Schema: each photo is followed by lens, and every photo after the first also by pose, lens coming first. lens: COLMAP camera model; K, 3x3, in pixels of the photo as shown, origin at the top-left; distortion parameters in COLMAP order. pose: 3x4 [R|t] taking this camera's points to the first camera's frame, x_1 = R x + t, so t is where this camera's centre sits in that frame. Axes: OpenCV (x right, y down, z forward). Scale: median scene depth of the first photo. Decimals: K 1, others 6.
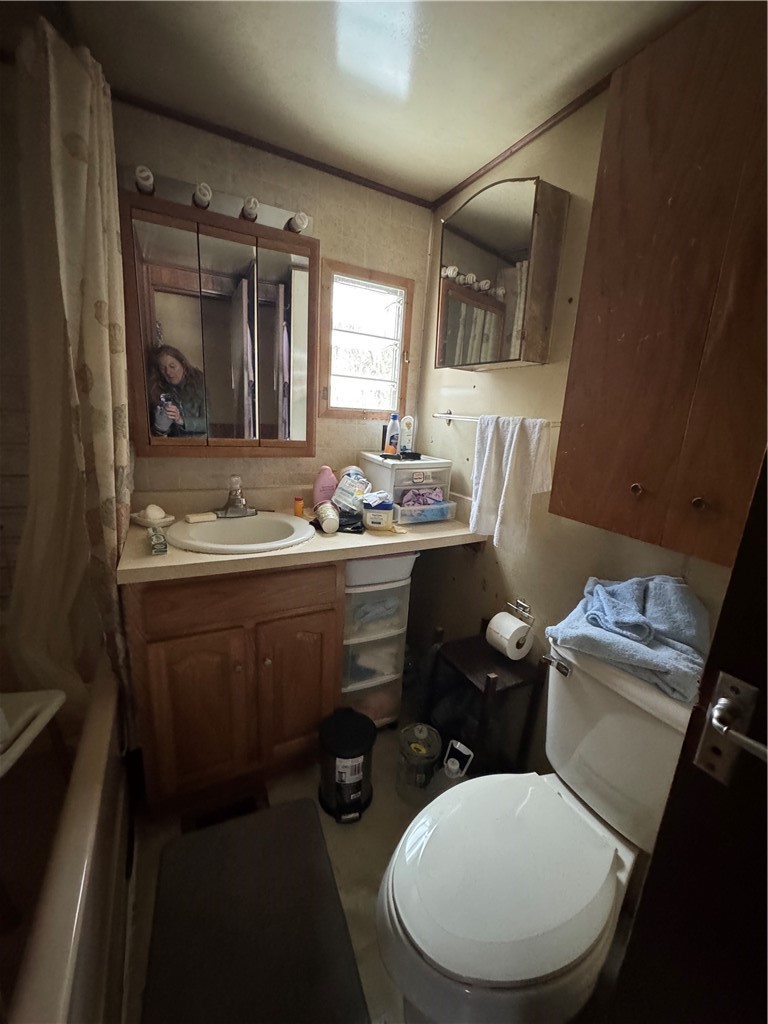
lens RADIAL K [[403.8, 0, 383.3], [0, 403.8, 513.7], [0, 0, 1]] dist [-0.002450, -0.000378]
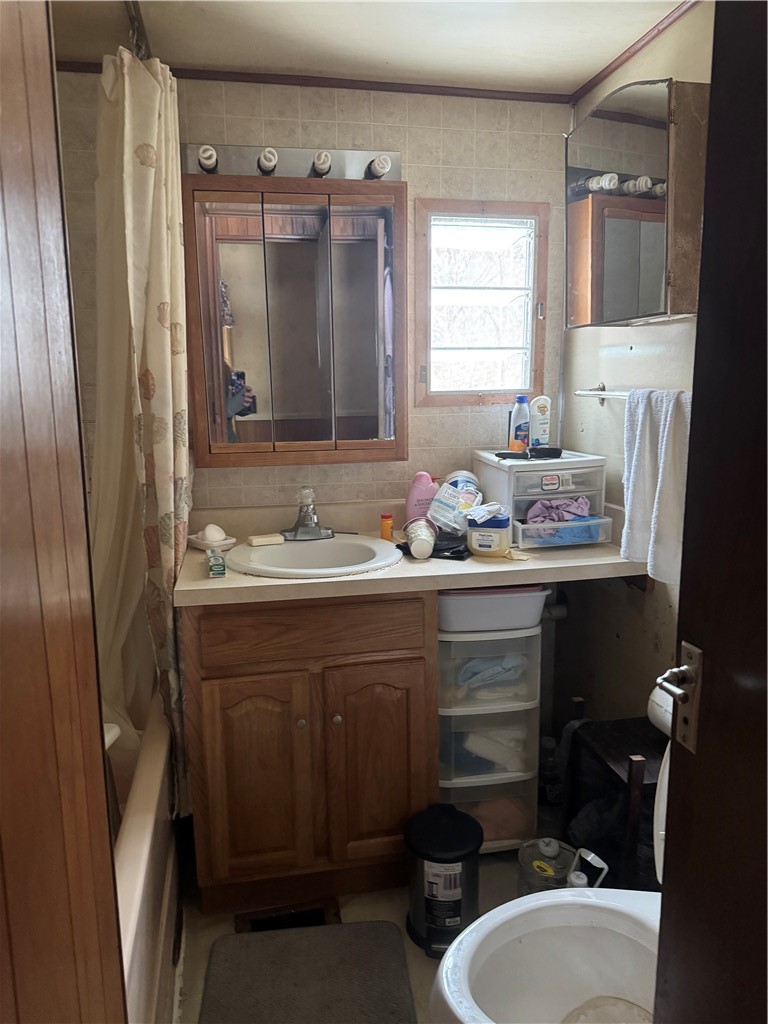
lens RADIAL K [[715.0, 0, 384.0], [0, 715.0, 512.0], [0, 0, 1]] dist [0.092079, -0.129437]
pose [[0.958112, -0.019891, -0.285703, 0.199014], [-0.000535, 0.997459, -0.071237, 0.059930], [0.286394, 0.068406, 0.955667, -0.327109]]
